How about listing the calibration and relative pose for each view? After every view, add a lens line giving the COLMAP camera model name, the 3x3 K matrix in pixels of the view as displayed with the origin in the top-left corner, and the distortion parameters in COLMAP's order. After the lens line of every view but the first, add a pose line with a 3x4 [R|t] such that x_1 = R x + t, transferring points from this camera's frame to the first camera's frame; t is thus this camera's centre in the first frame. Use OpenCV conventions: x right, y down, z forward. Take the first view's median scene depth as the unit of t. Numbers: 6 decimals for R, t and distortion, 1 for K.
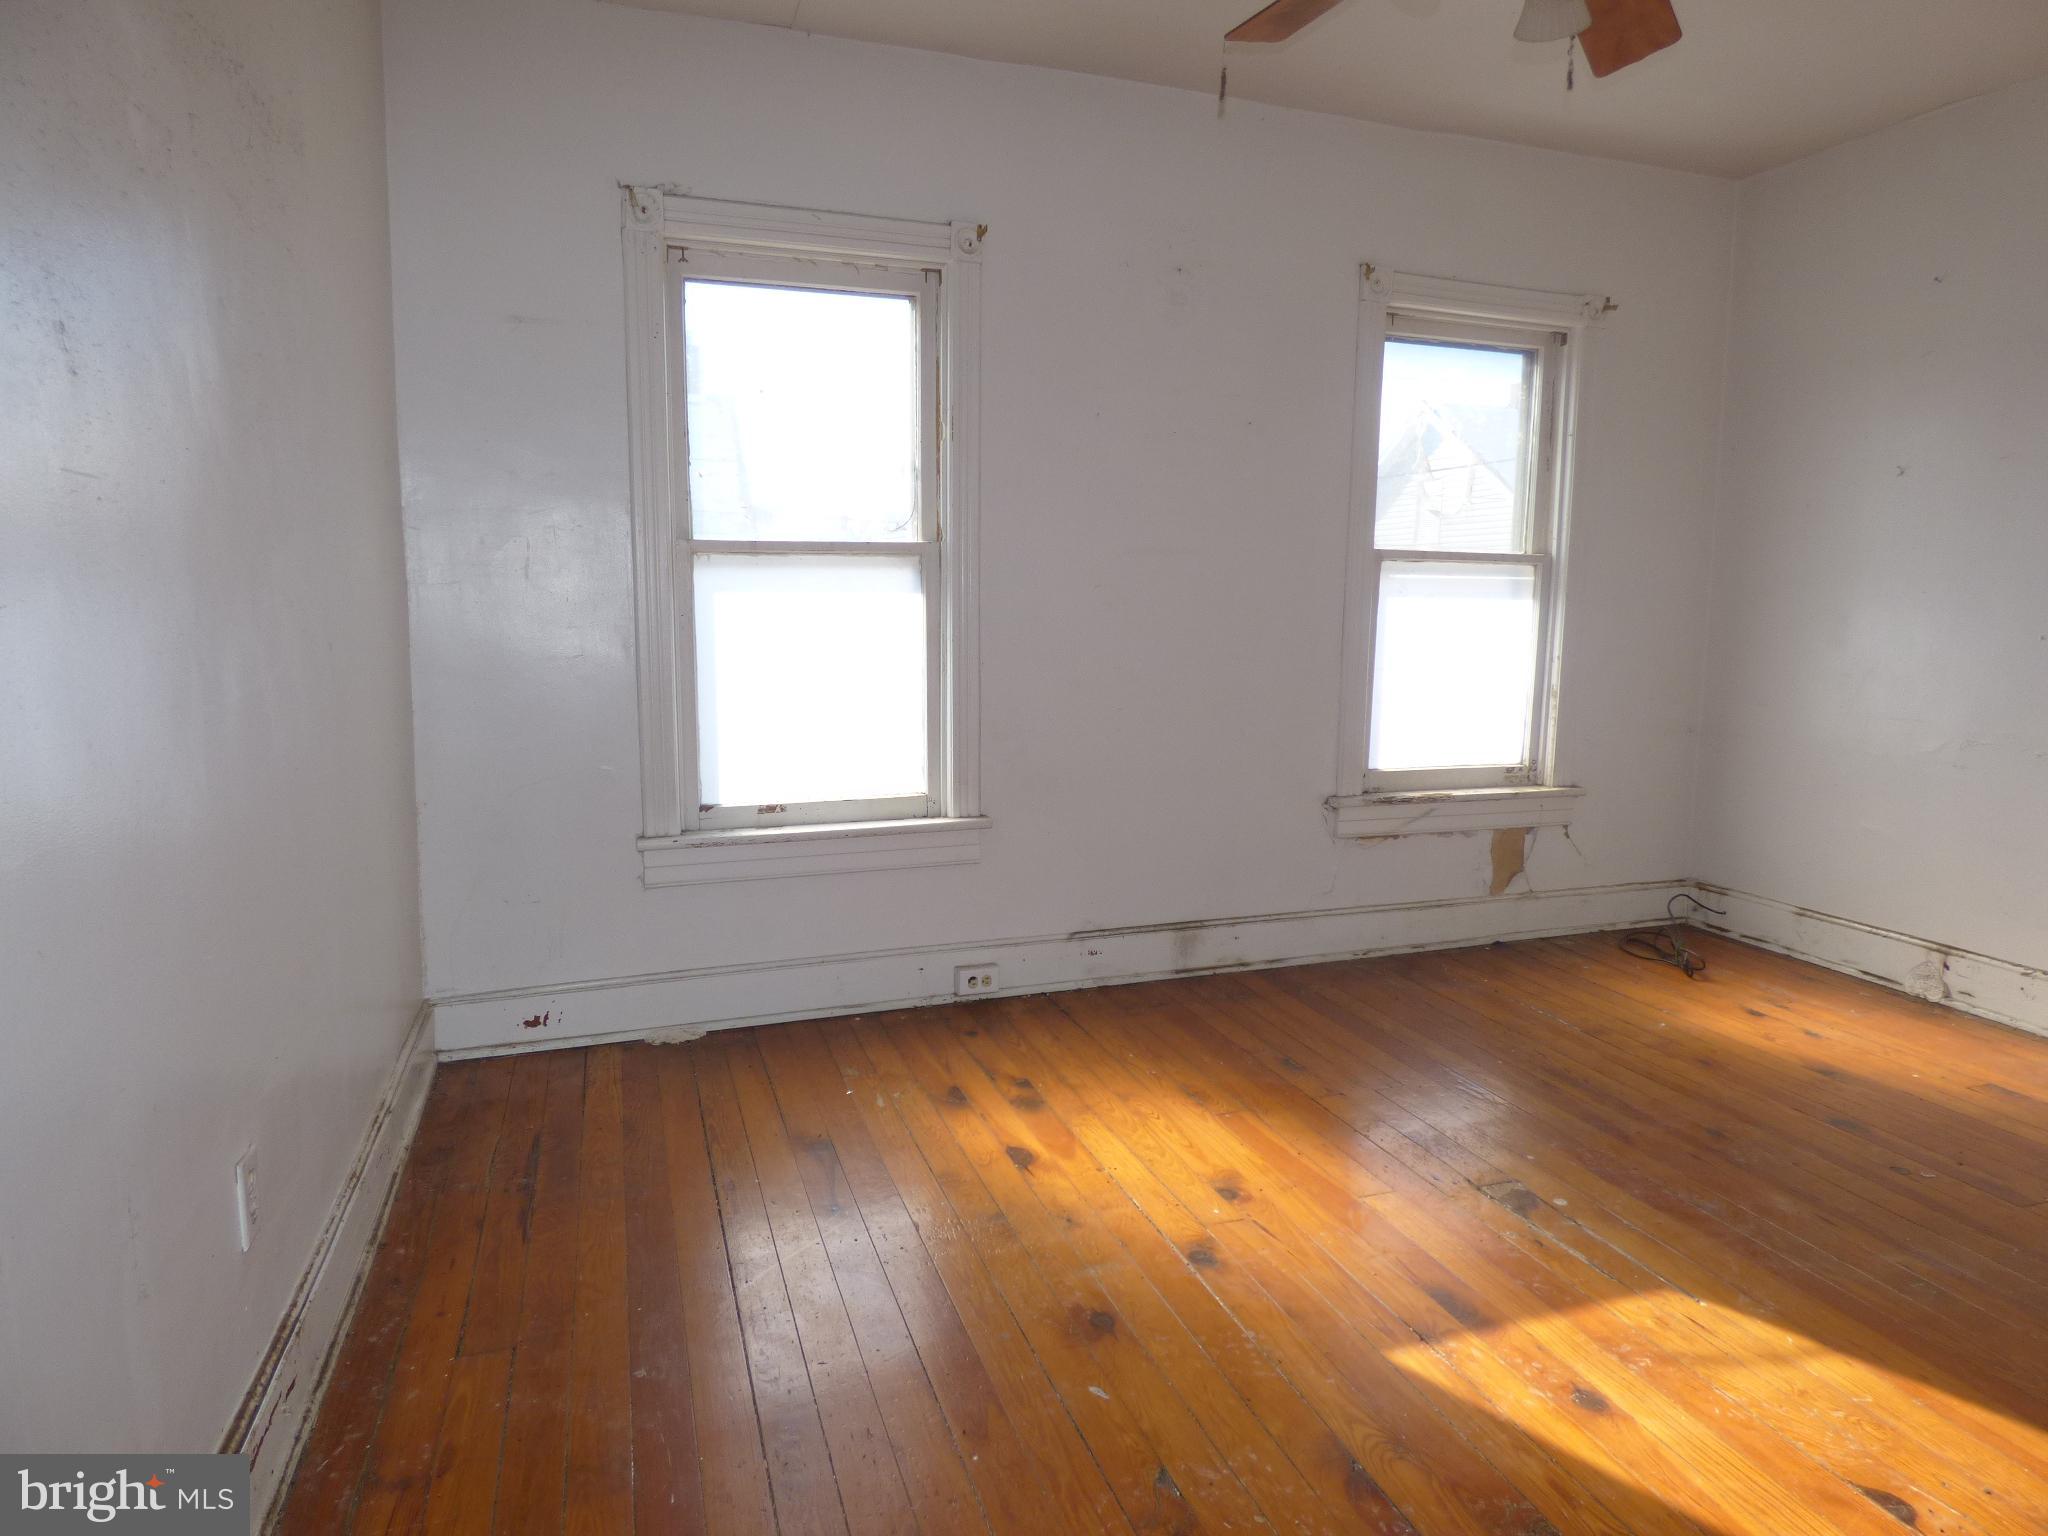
lens RADIAL K [[1231.3, 0, 1032.5], [0, 1231.3, 765.1], [0, 0, 1]] dist [-0.012567, 0.004731]
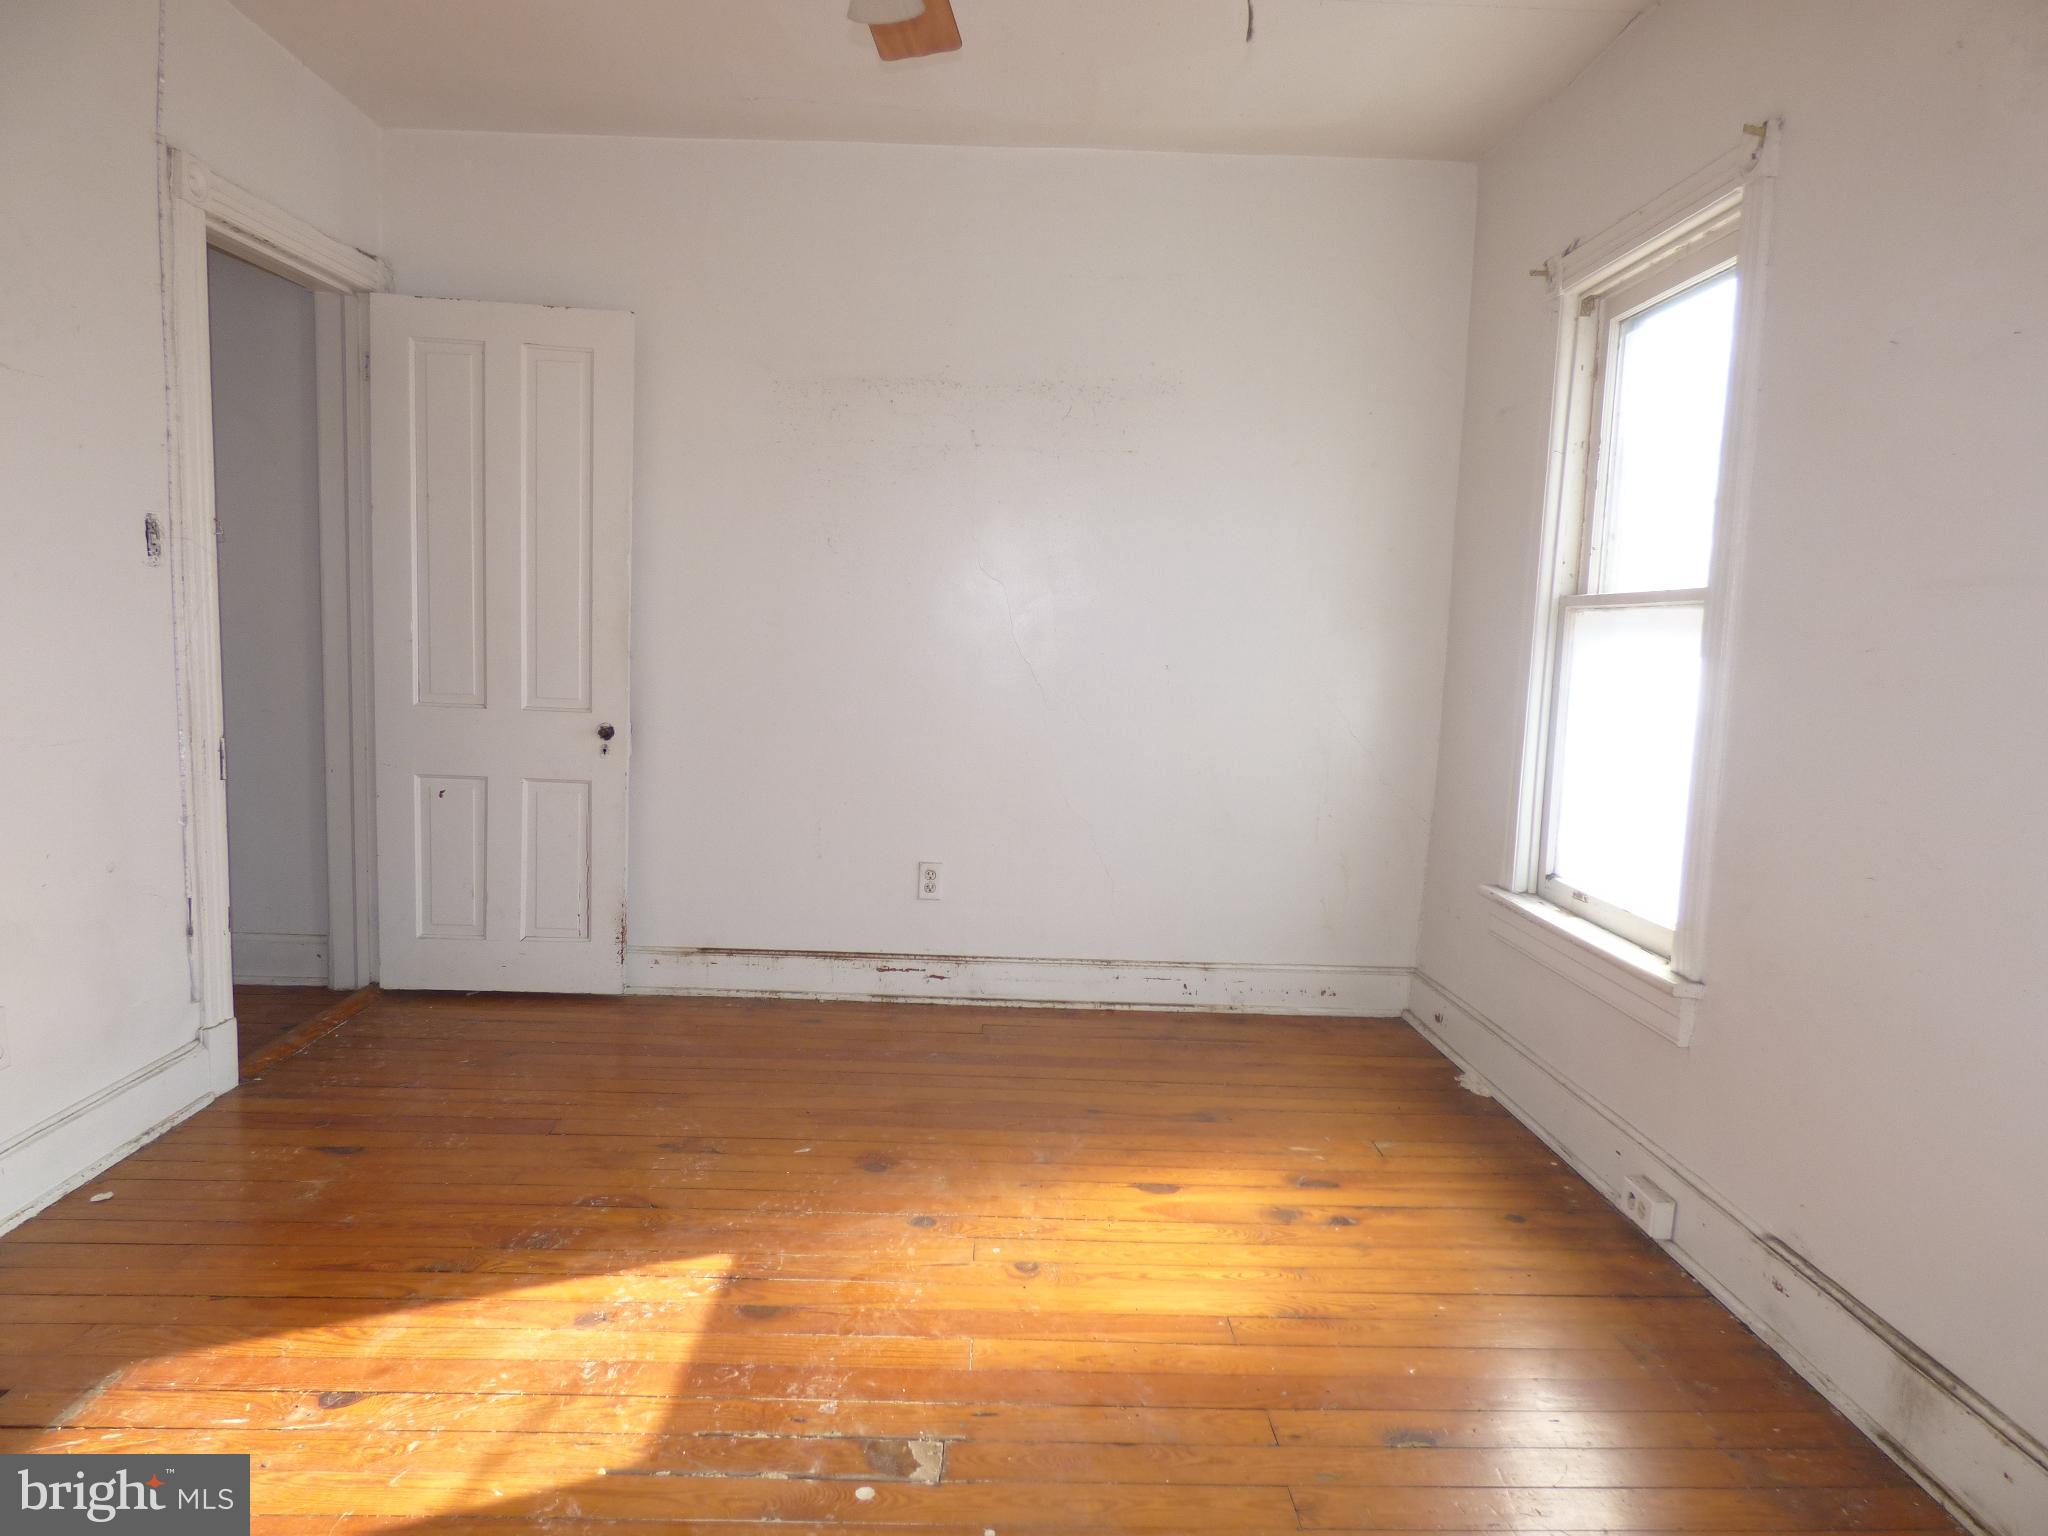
lens RADIAL K [[1231.3, 0, 1032.5], [0, 1231.3, 765.1], [0, 0, 1]] dist [-0.012567, 0.004731]
pose [[-0.304866, 0.085358, -0.948562, 0.664327], [-0.169850, 0.975136, 0.142339, -0.103439], [0.937127, 0.204508, -0.282788, 0.780136]]
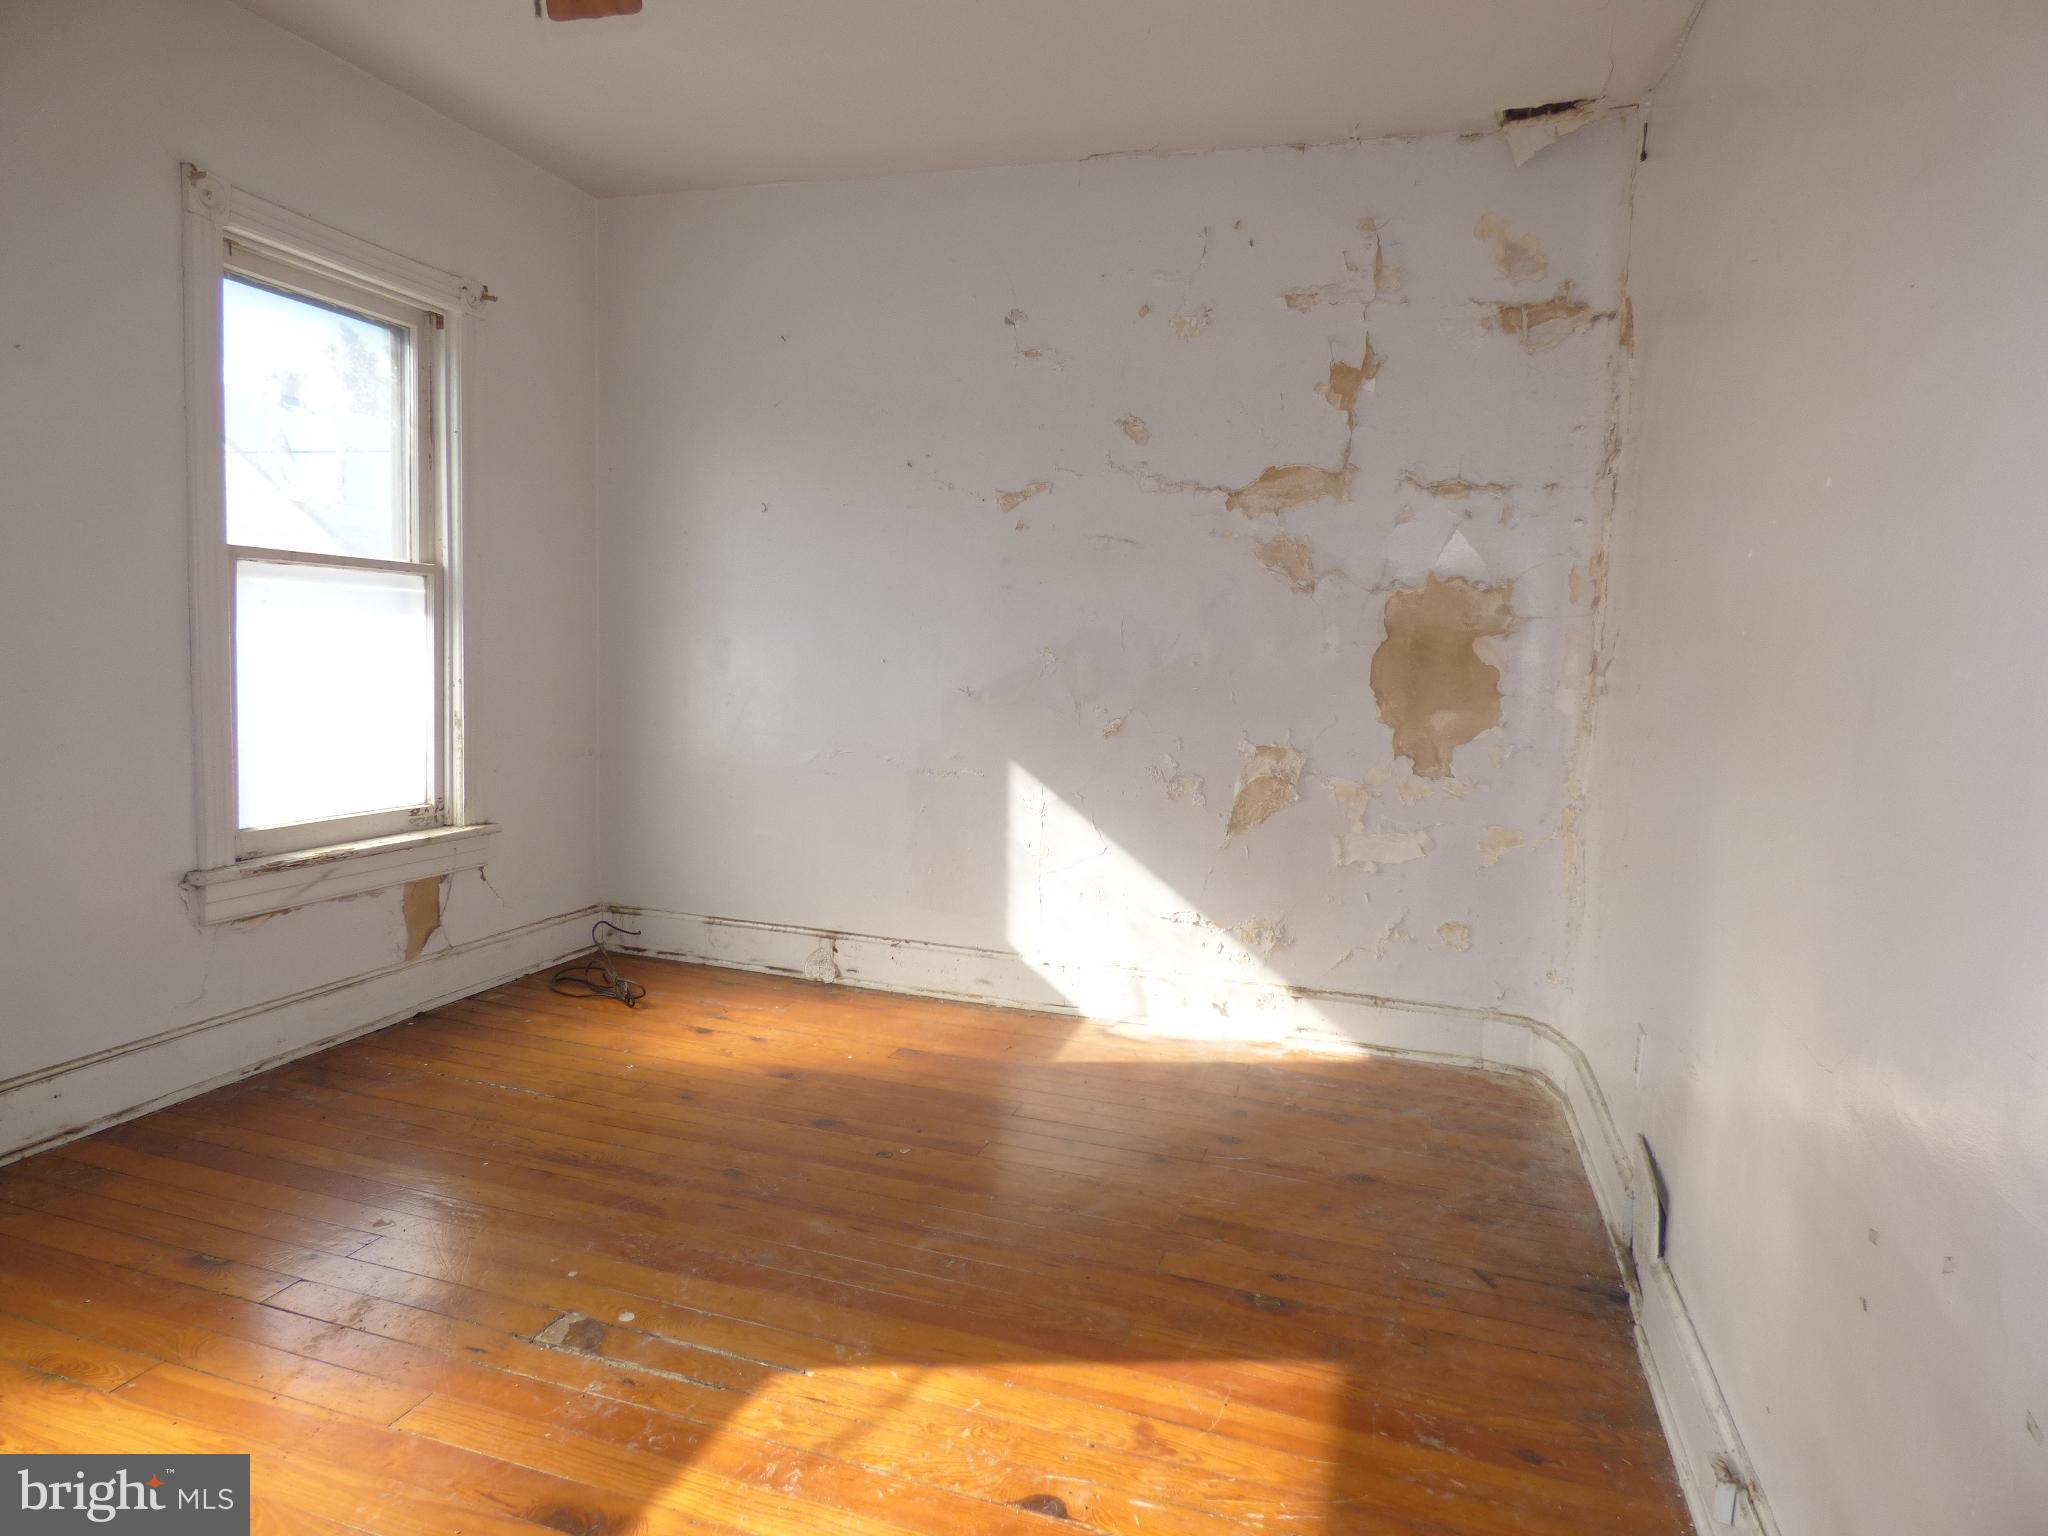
lens RADIAL K [[1231.3, 0, 1032.5], [0, 1231.3, 765.1], [0, 0, 1]] dist [-0.012567, 0.004731]
pose [[0.601441, -0.066104, 0.796178, -0.039074], [0.074912, 0.996847, 0.026175, -0.021415], [-0.795397, 0.043900, 0.604496, 0.151931]]
